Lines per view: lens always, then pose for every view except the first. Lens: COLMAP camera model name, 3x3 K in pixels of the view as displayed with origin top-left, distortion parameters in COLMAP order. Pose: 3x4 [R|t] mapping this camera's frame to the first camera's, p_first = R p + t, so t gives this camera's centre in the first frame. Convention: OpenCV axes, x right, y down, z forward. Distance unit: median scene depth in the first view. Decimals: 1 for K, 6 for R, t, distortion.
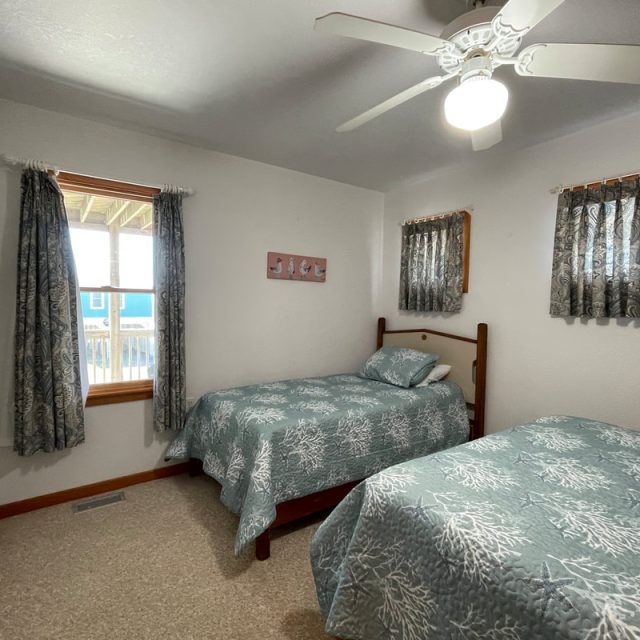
lens RADIAL K [[376.5, 0, 319.9], [0, 376.5, 320.2], [0, 0, 1]] dist [0.004547, 0.000489]
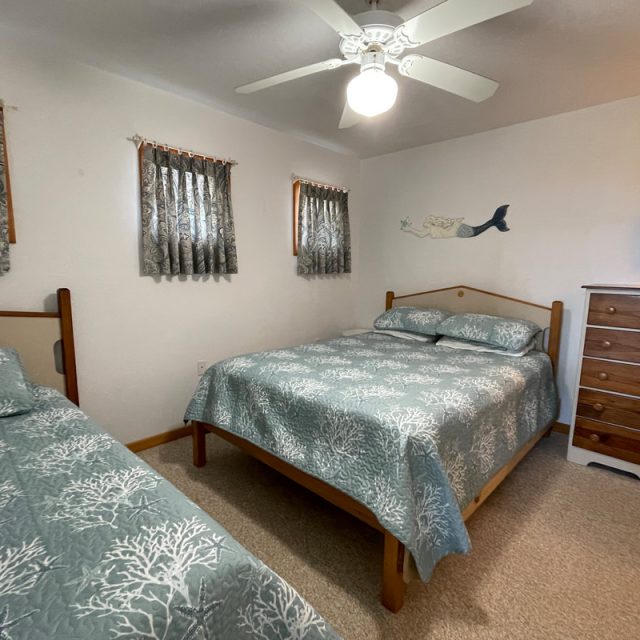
lens RADIAL K [[376.5, 0, 320.2], [0, 376.5, 321.6], [0, 0, 1]] dist [0.004547, 0.000489]
pose [[-0.184310, -0.155371, 0.970510, -0.472412], [0.025687, 0.986328, 0.162781, -0.042178], [-0.982532, 0.054932, -0.177799, 0.811759]]
